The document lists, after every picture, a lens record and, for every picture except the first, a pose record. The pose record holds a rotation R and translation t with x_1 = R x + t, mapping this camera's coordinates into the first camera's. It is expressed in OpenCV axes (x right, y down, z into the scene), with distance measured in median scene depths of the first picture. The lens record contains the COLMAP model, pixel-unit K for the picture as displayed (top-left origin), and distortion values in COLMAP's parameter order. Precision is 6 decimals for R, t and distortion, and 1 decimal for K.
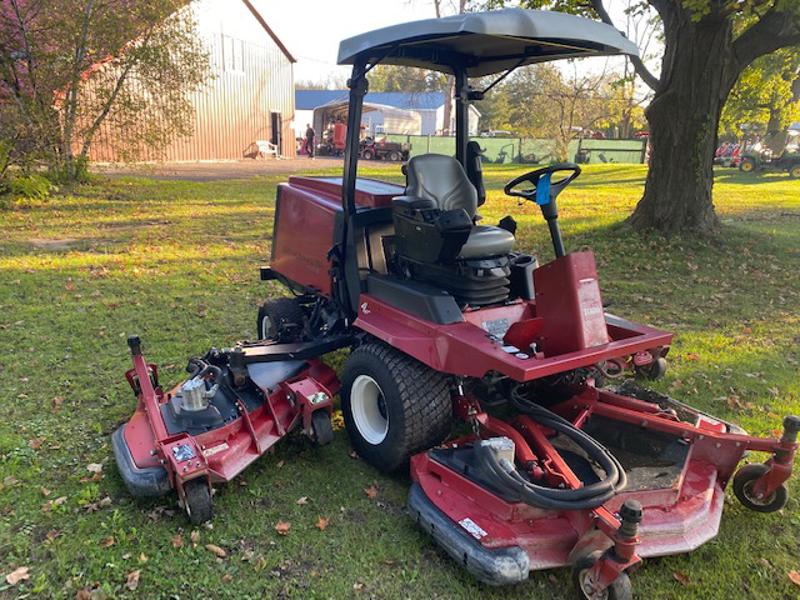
lens RADIAL K [[608.3, 0, 393.1], [0, 608.3, 299.6], [0, 0, 1]] dist [0.025038, -0.013180]
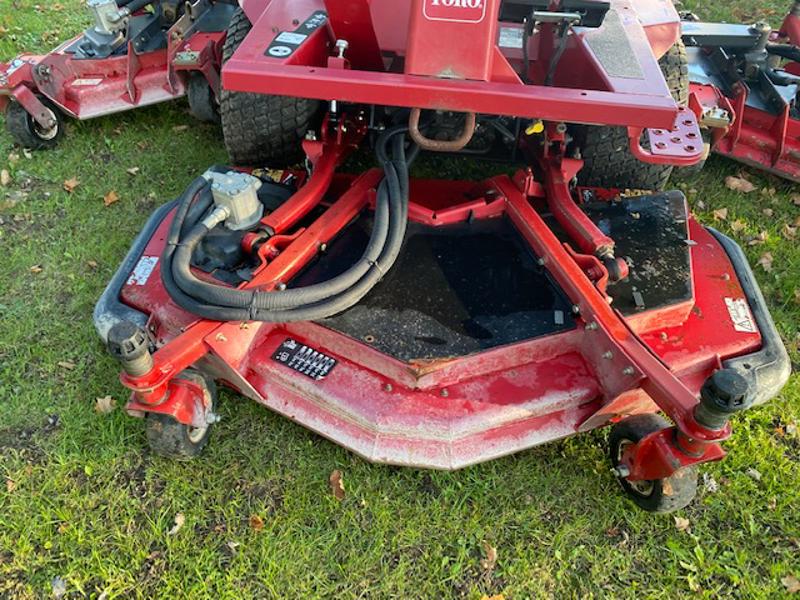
lens RADIAL K [[608.3, 0, 393.1], [0, 608.3, 299.6], [0, 0, 1]] dist [0.025038, -0.013180]
pose [[0.760476, 0.444031, -0.473827, 0.122539], [-0.173980, 0.842323, 0.510121, -0.003471], [0.625625, -0.305499, 0.717819, 0.111162]]
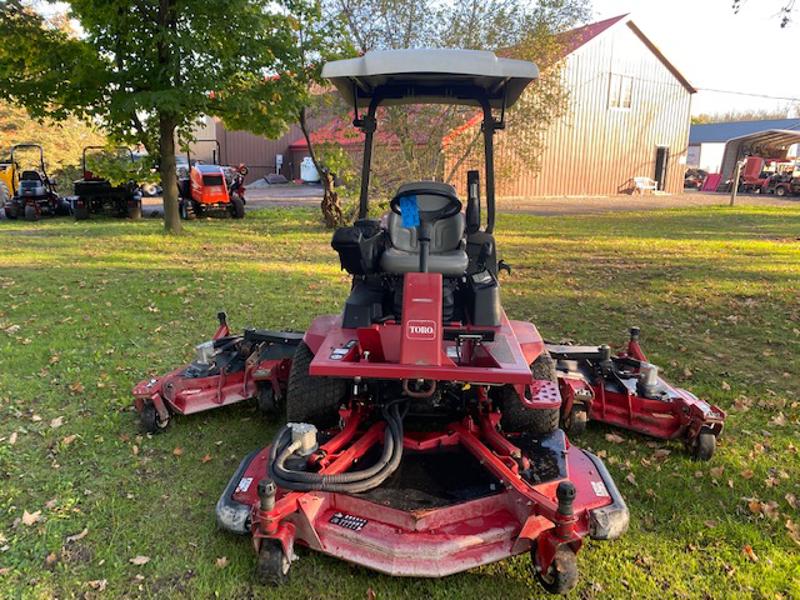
lens RADIAL K [[608.3, 0, 393.1], [0, 608.3, 299.6], [0, 0, 1]] dist [0.025038, -0.013180]
pose [[0.793049, 0.111846, -0.598801, 0.177026], [-0.146594, 0.989152, -0.009391, -0.002840], [0.591255, 0.095228, 0.800843, 0.030502]]
